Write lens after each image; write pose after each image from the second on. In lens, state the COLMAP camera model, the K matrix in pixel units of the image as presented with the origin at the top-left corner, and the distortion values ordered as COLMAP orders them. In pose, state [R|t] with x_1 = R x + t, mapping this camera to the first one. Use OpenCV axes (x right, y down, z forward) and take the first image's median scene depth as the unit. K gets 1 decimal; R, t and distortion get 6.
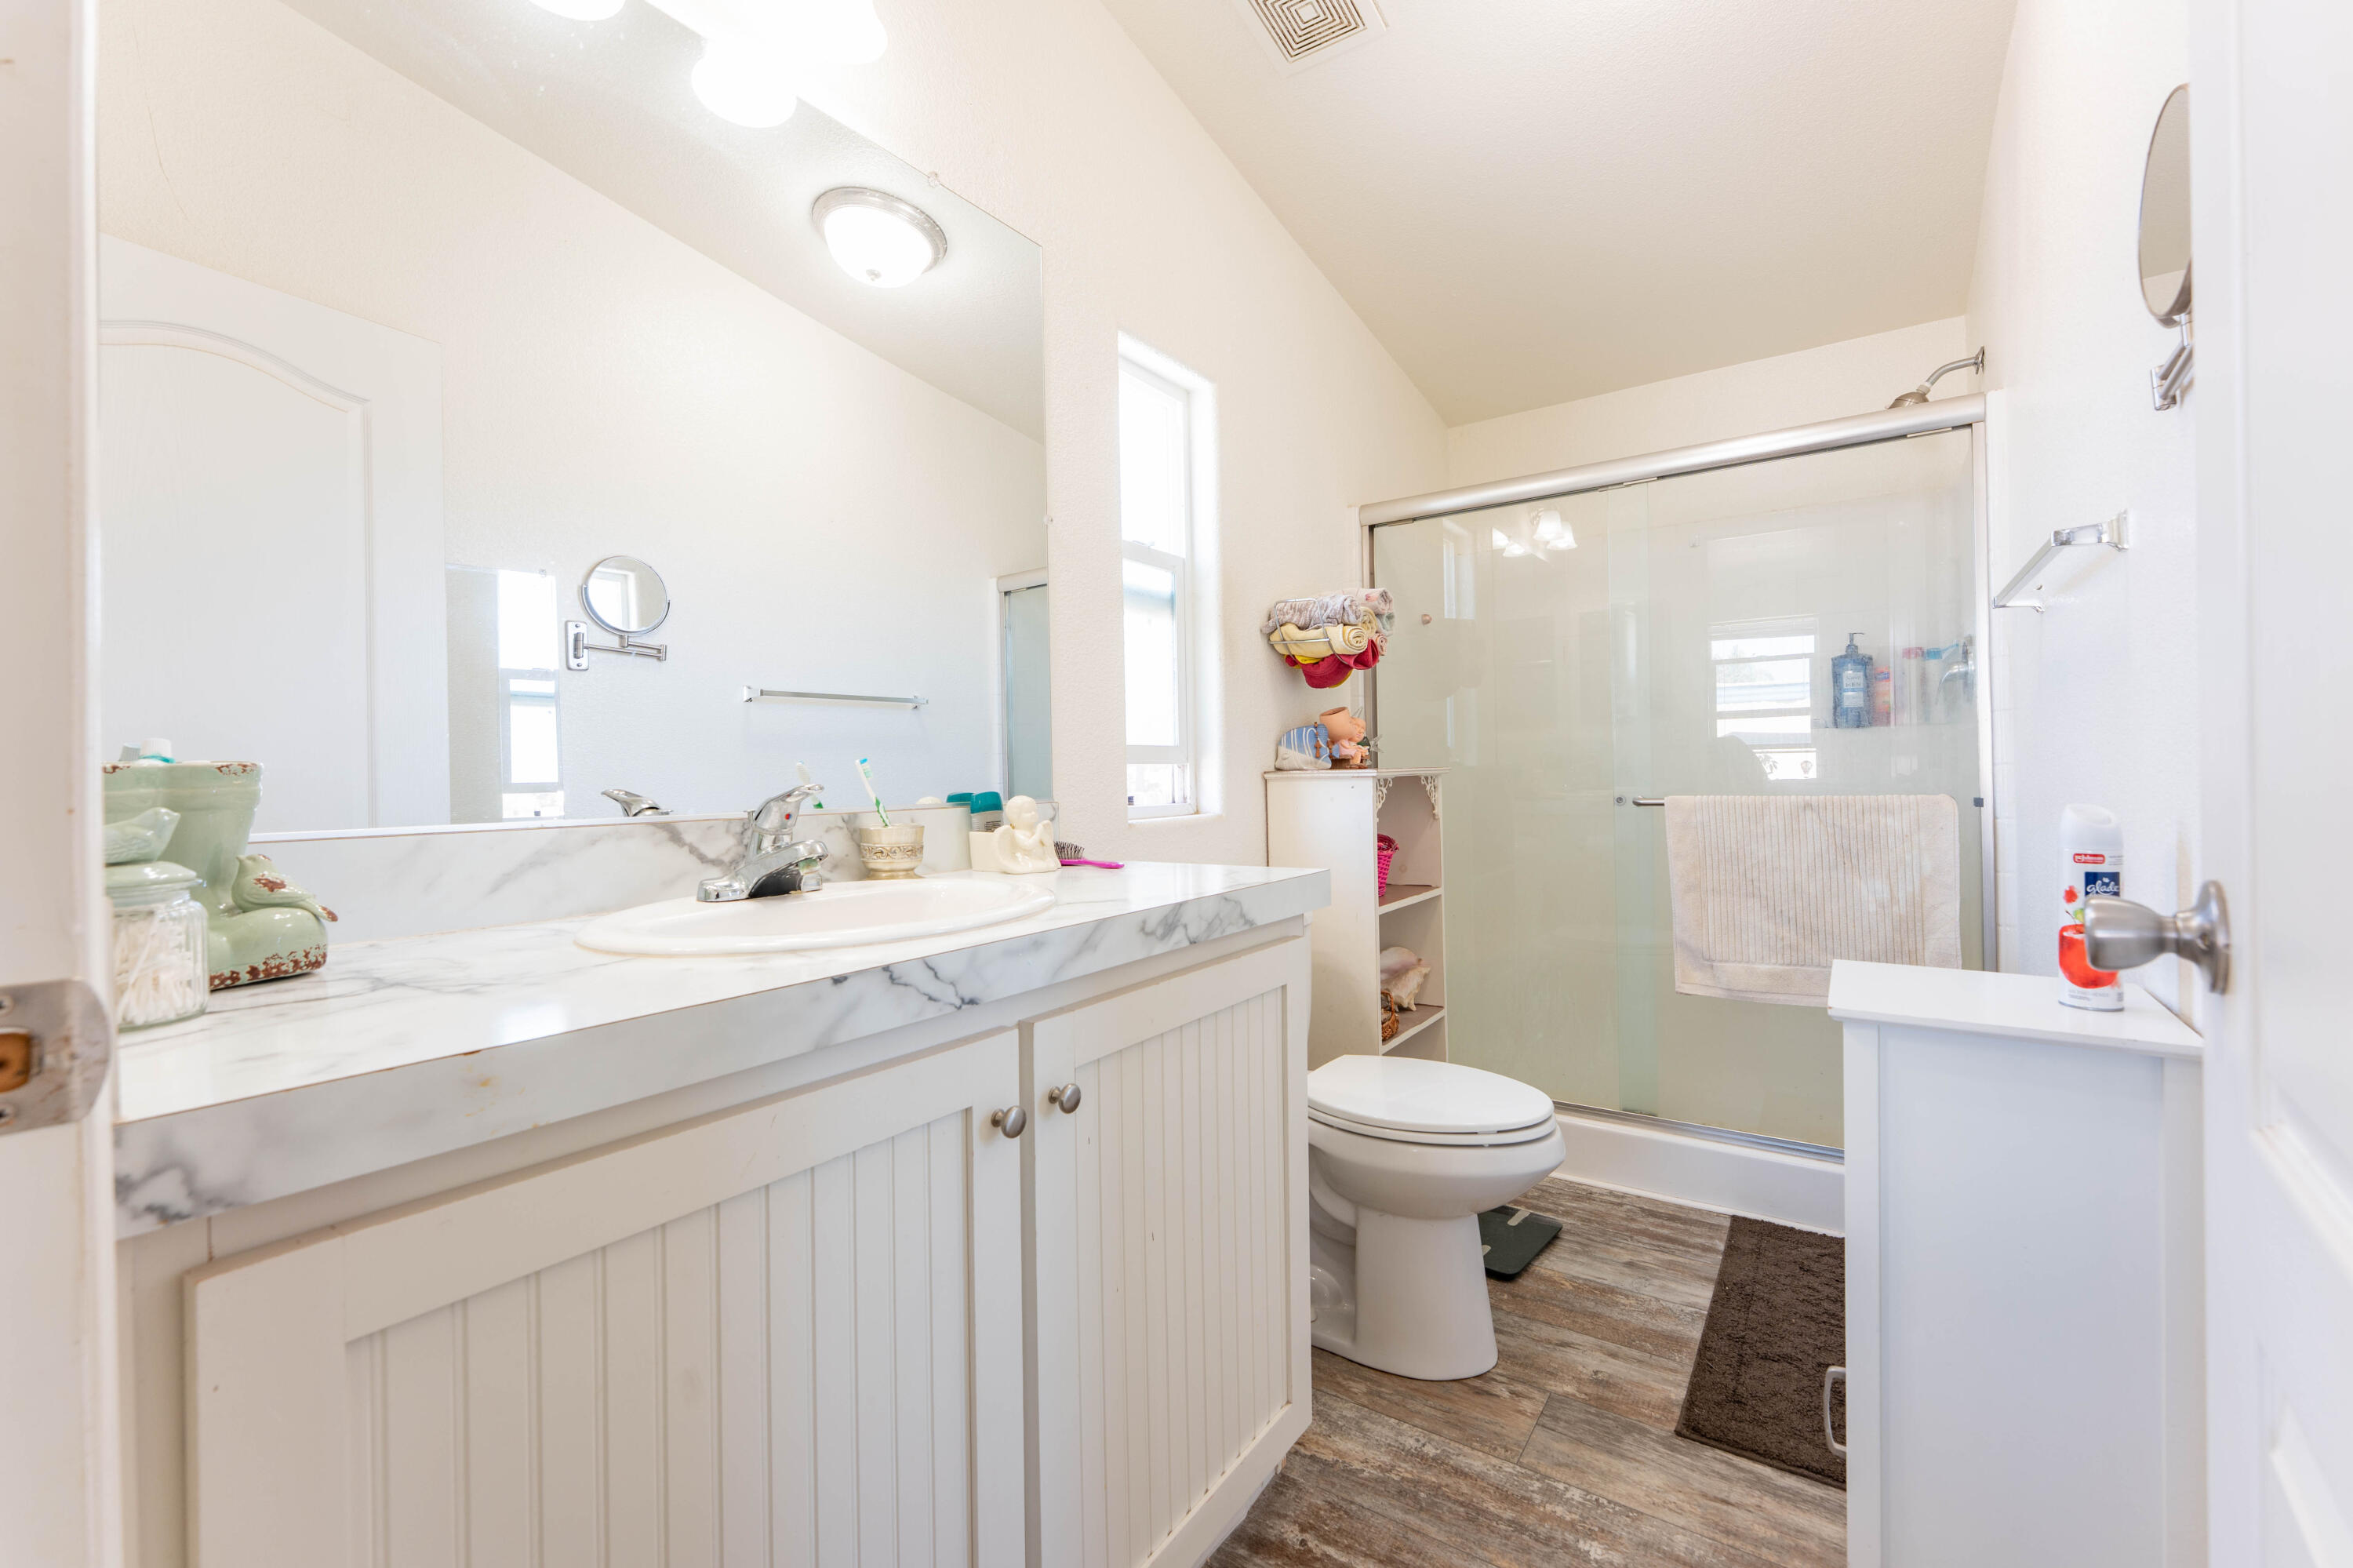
lens RADIAL K [[954.6, 0, 1171.7], [0, 954.6, 779.9], [0, 0, 1]] dist [-0.000002, -0.002613]
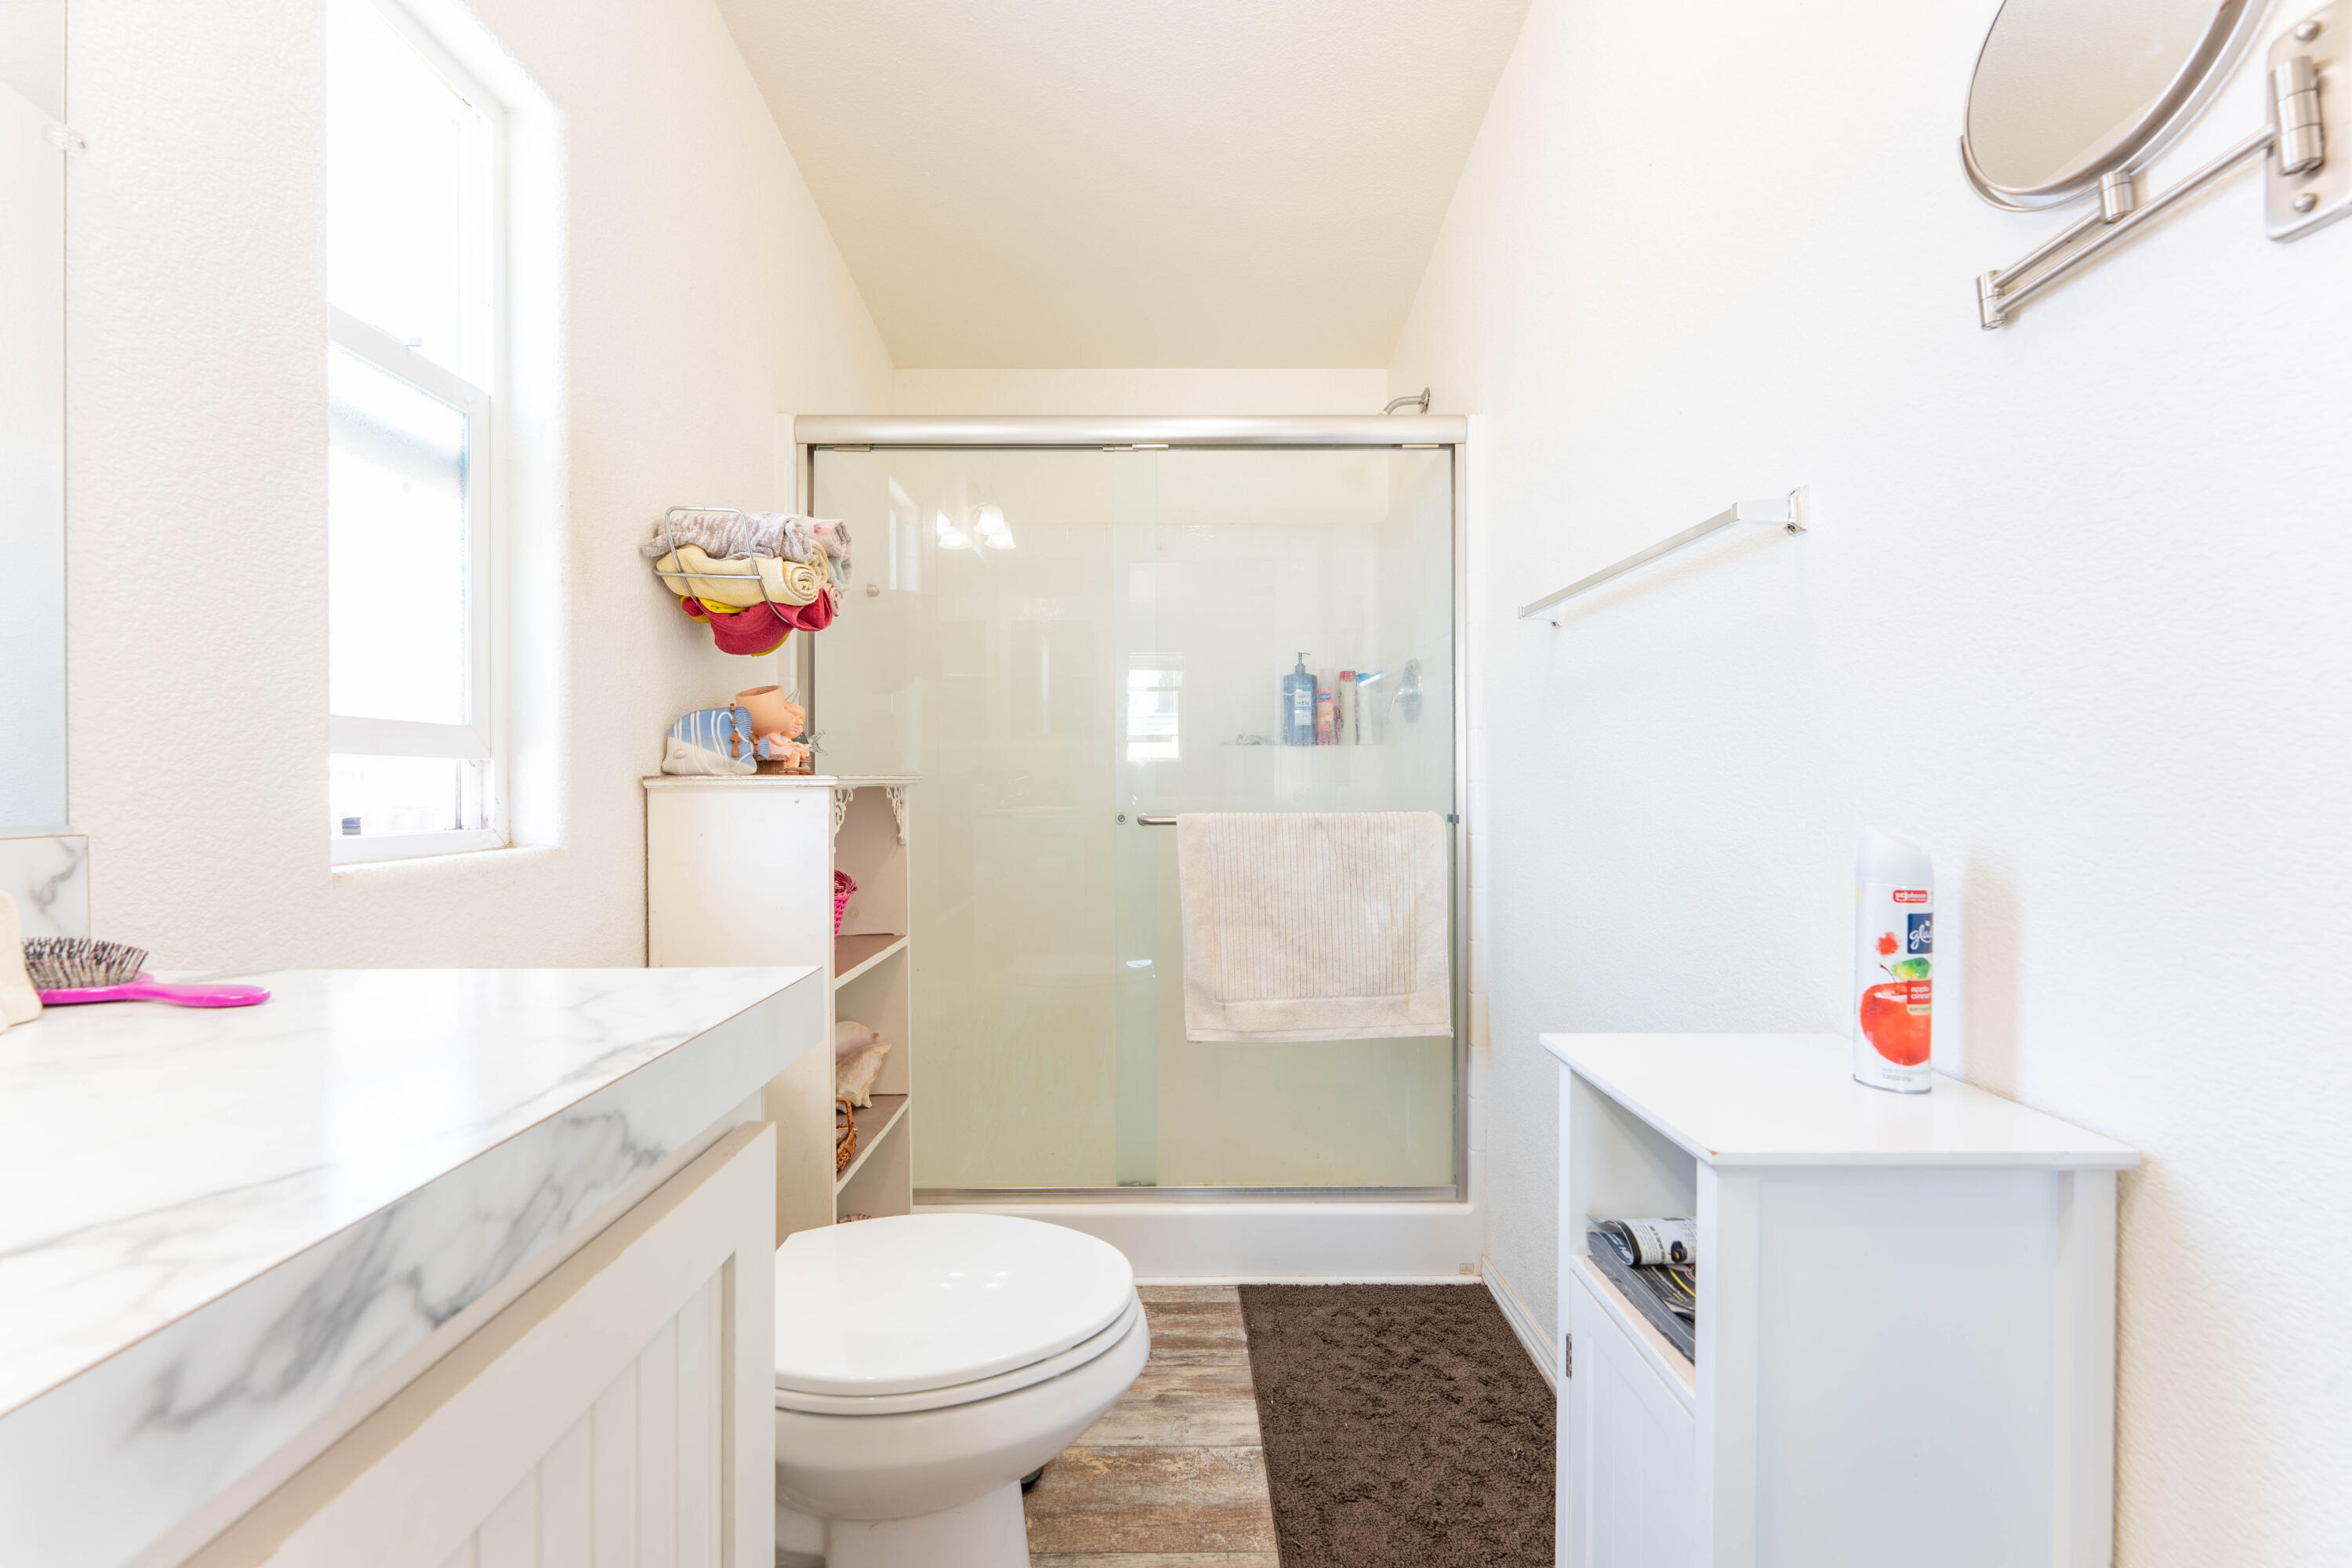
lens RADIAL K [[954.2, 0, 1186.7], [0, 954.2, 782.2], [0, 0, 1]] dist [-0.000002, -0.002613]
pose [[0.805464, 0.016073, 0.592427, 0.014682], [-0.007550, 0.999829, -0.016861, 0.003318], [-0.592597, 0.009108, 0.805448, 0.308215]]
